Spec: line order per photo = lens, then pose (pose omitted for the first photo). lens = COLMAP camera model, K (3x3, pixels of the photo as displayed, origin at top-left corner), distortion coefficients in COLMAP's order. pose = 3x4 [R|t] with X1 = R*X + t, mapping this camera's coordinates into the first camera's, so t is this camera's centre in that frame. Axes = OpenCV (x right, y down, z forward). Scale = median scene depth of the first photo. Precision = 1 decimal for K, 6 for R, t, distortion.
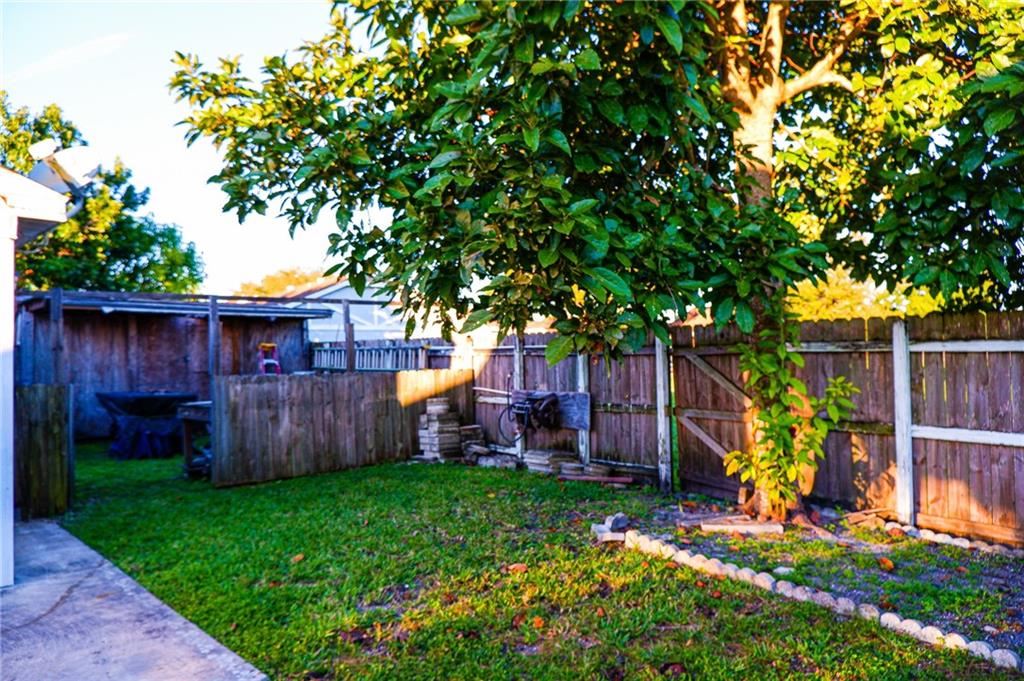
lens RADIAL K [[673.4, 0, 508.7], [0, 673.4, 346.8], [0, 0, 1]] dist [-0.009504, 0.001390]
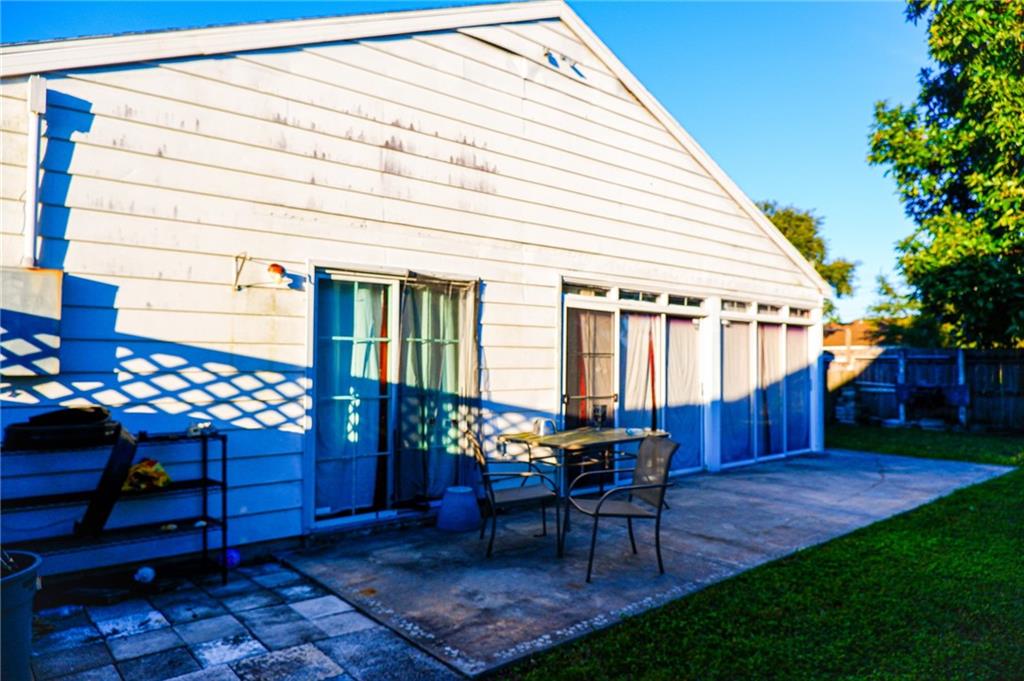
lens RADIAL K [[673.4, 0, 513.3], [0, 673.4, 339.2], [0, 0, 1]] dist [-0.009504, 0.001390]
pose [[0.996516, 0.018898, -0.081232, -0.637296], [-0.021003, 0.999464, -0.025131, 0.014123], [0.080713, 0.026749, 0.996378, -0.565490]]
